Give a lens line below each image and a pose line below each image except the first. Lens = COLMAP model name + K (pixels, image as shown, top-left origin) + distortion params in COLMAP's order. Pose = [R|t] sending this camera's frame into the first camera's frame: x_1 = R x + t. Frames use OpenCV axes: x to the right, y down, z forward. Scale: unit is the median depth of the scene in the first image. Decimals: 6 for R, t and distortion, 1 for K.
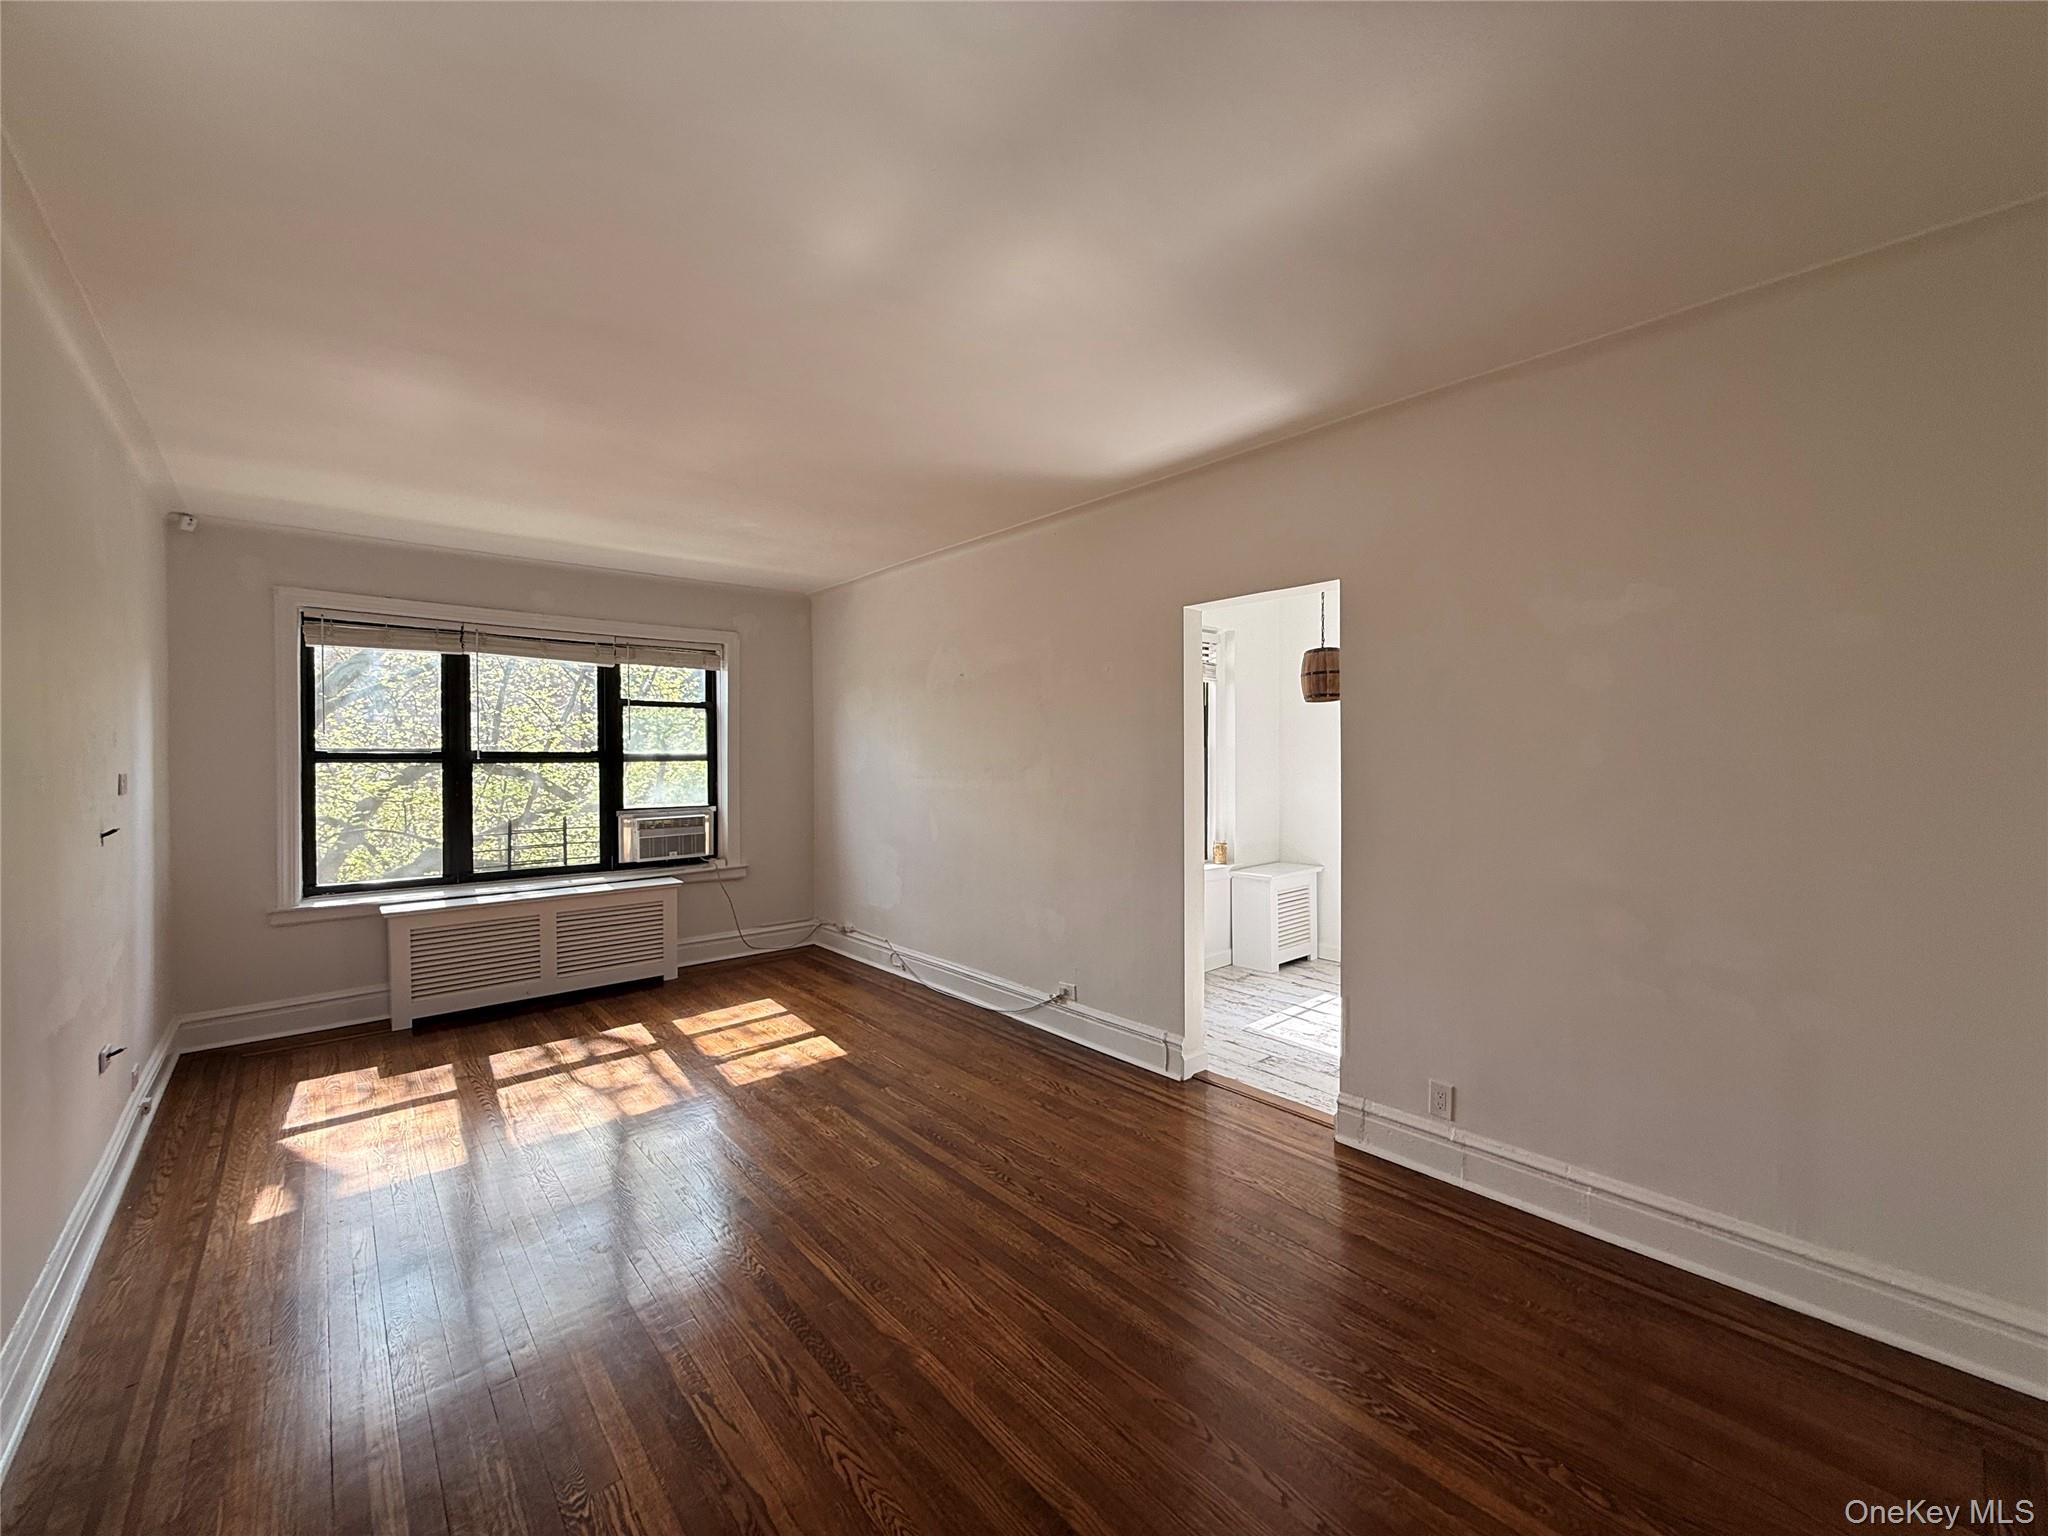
lens RADIAL K [[817.9, 0, 1019.3], [0, 817.9, 768.3], [0, 0, 1]] dist [0.000787, -0.000034]
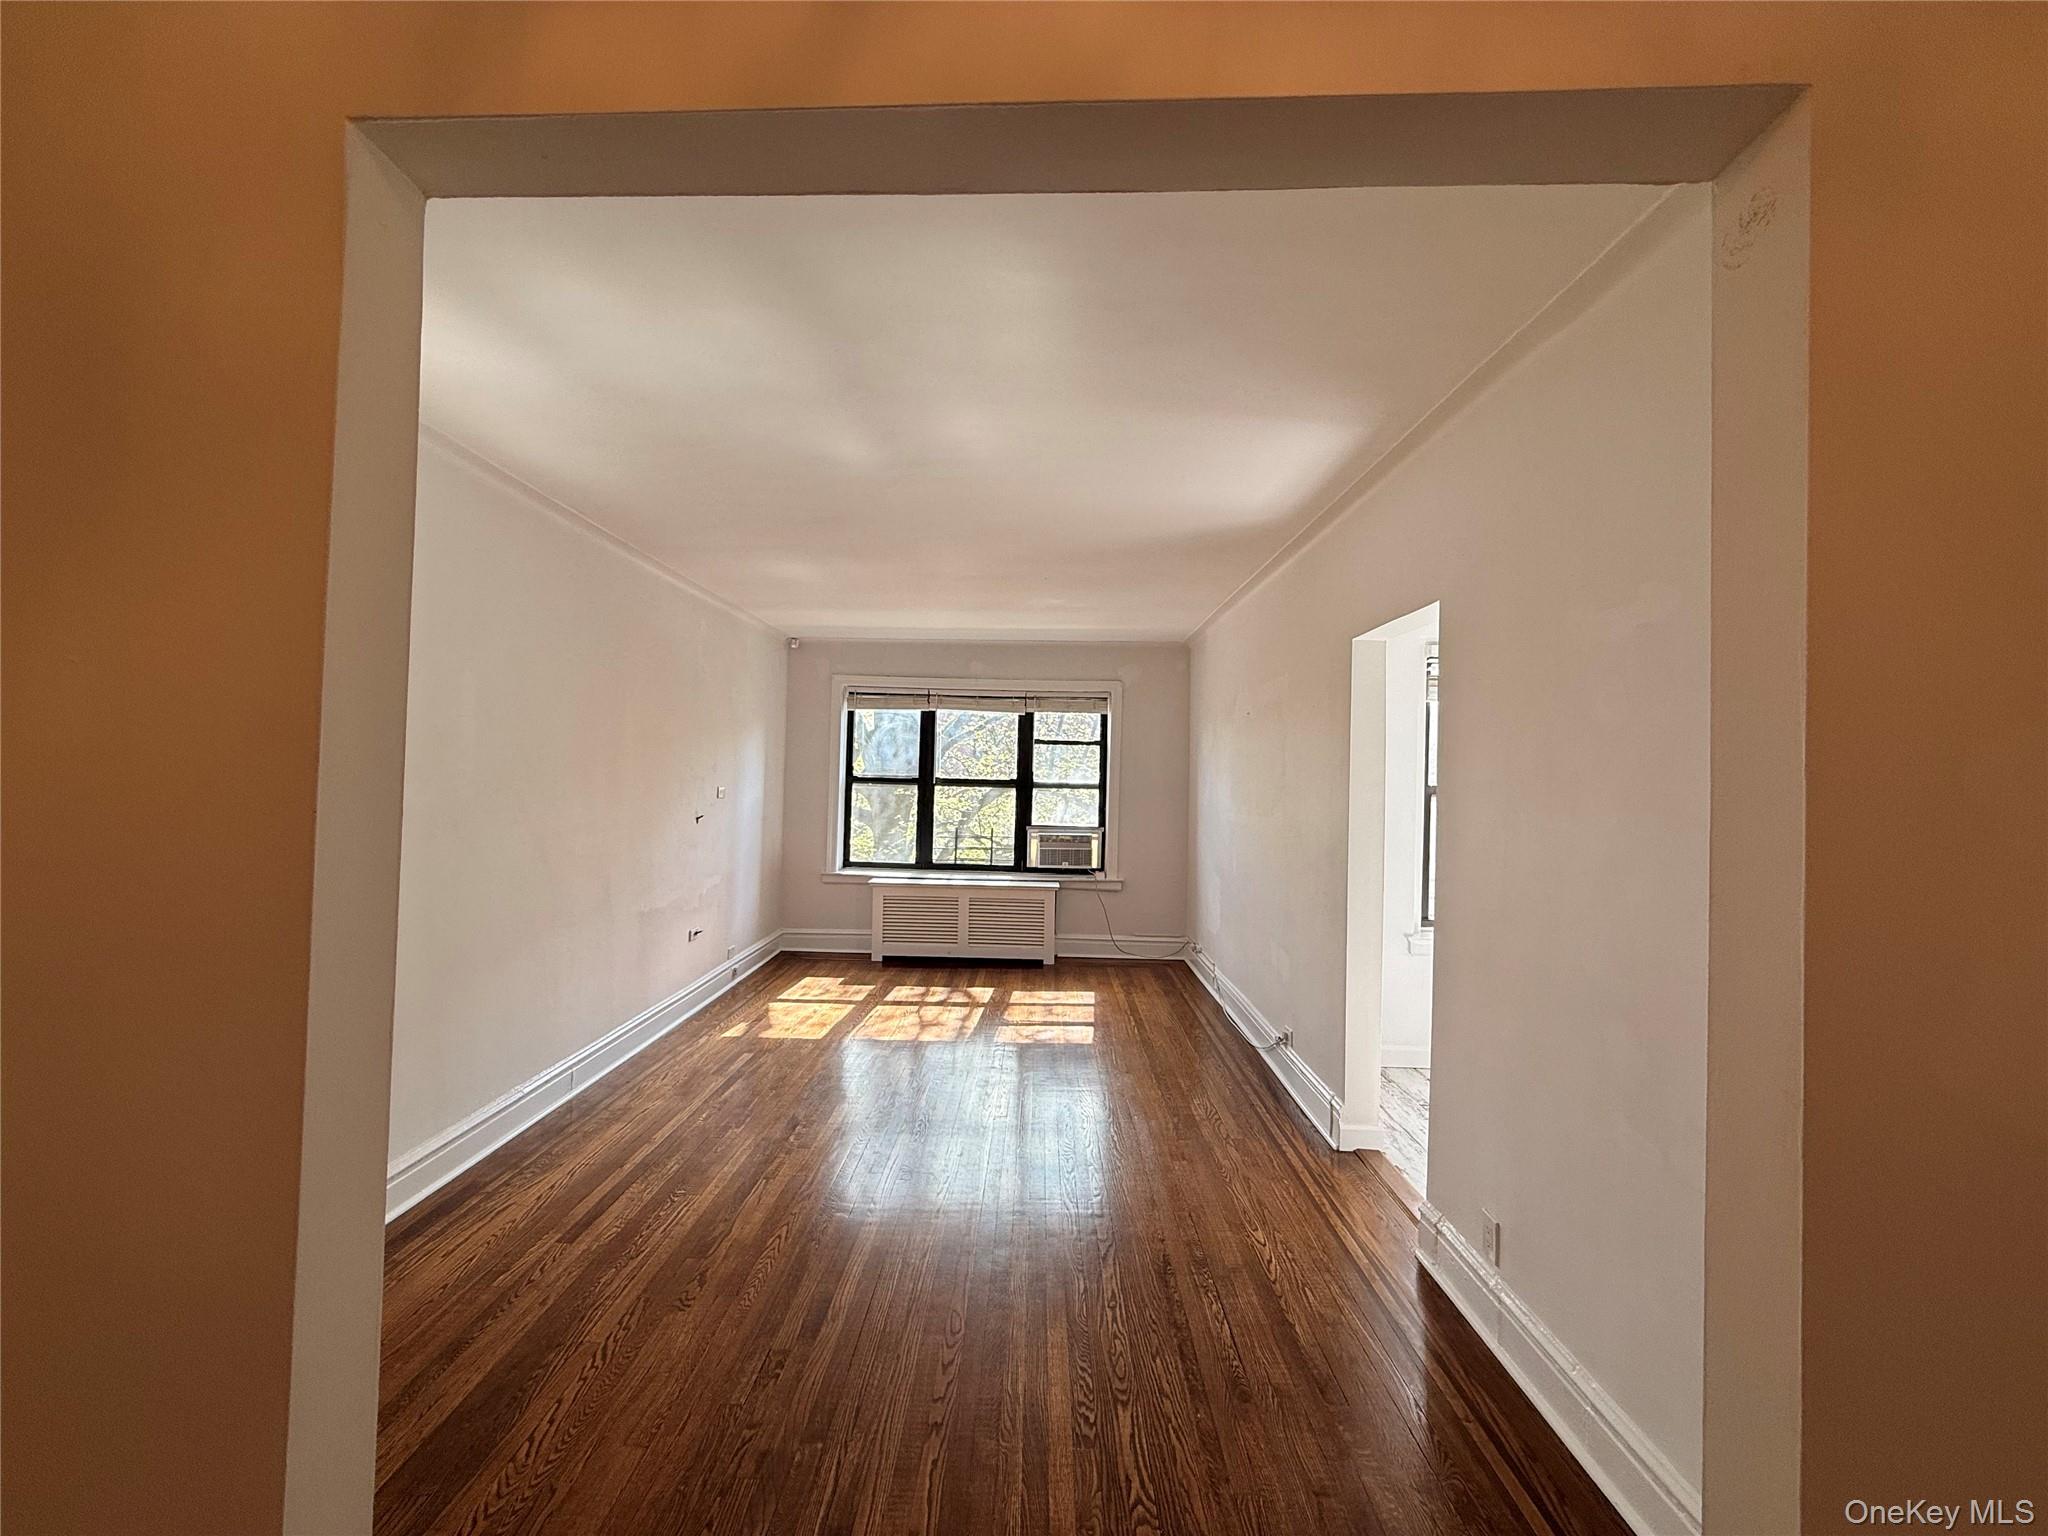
lens RADIAL K [[817.9, 0, 1013.4], [0, 817.9, 767.0], [0, 0, 1]] dist [0.000787, -0.000034]
pose [[0.734261, 0.009164, -0.678806, 0.407837], [-0.034687, 0.999109, -0.024033, -0.010360], [0.677981, 0.041192, 0.733924, 0.043761]]
